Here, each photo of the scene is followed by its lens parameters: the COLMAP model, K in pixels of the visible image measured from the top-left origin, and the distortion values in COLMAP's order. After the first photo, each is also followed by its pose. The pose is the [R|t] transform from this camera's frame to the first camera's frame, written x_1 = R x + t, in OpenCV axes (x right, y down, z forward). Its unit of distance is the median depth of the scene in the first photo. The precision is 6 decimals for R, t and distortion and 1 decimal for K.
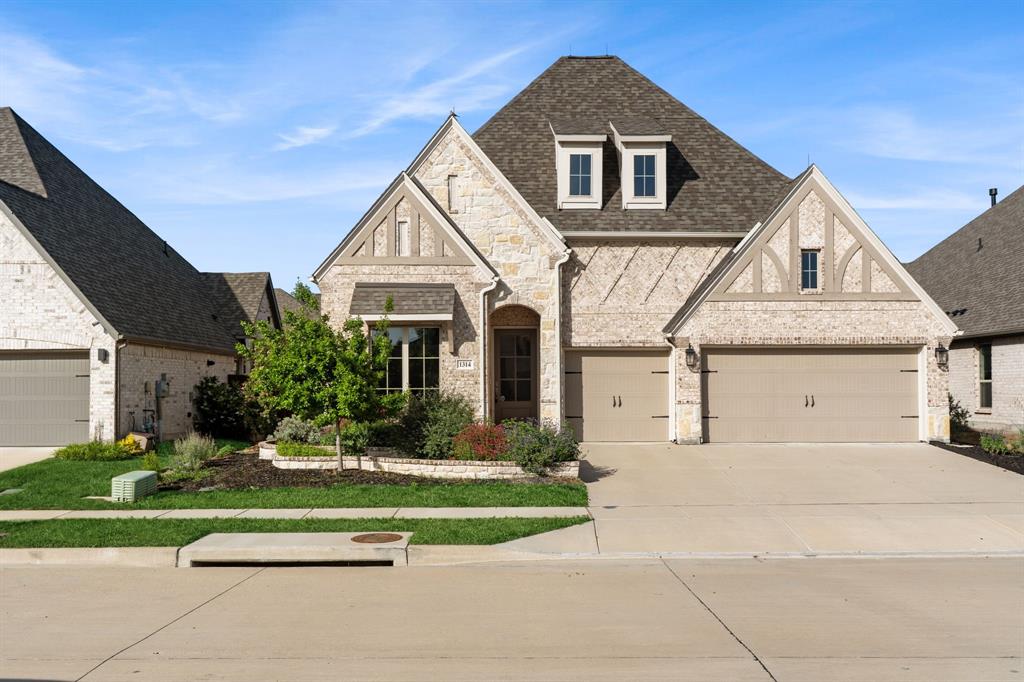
lens RADIAL K [[1002.9, 0, 512.1], [0, 1002.9, 363.7], [0, 0, 1]] dist [0.000424, -0.006639]
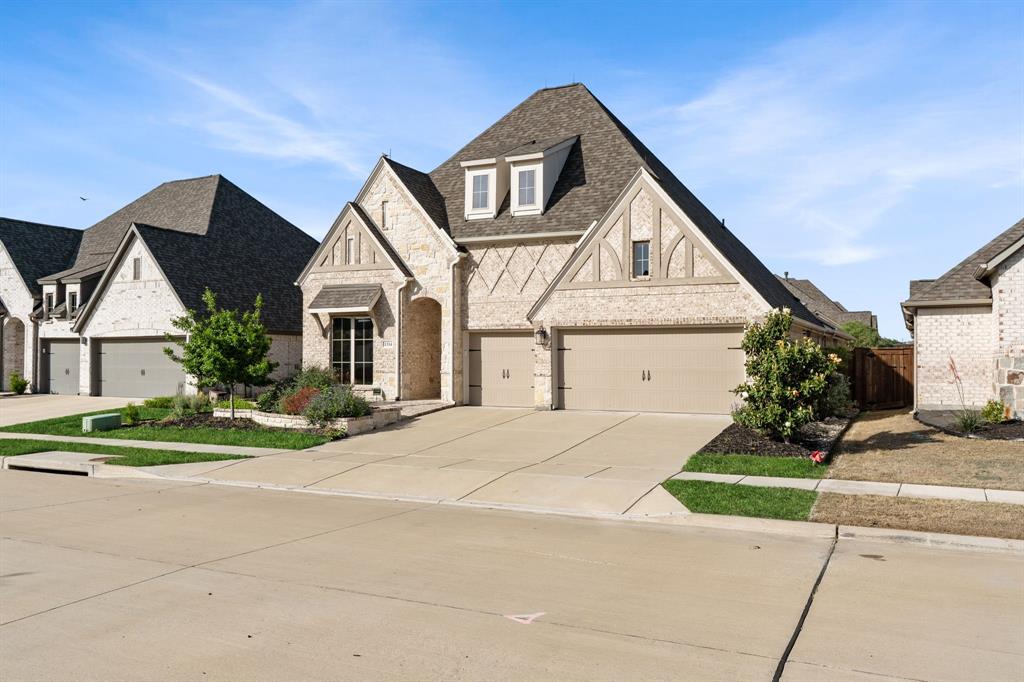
lens RADIAL K [[868.6, 0, 512.0], [0, 868.6, 341.0], [0, 0, 1]] dist [-0.003645, 0.002784]
pose [[0.883492, -0.005905, -0.468409, 0.626785], [0.006958, 0.999976, 0.000517, -0.002925], [0.468395, -0.003716, 0.883511, 0.064999]]
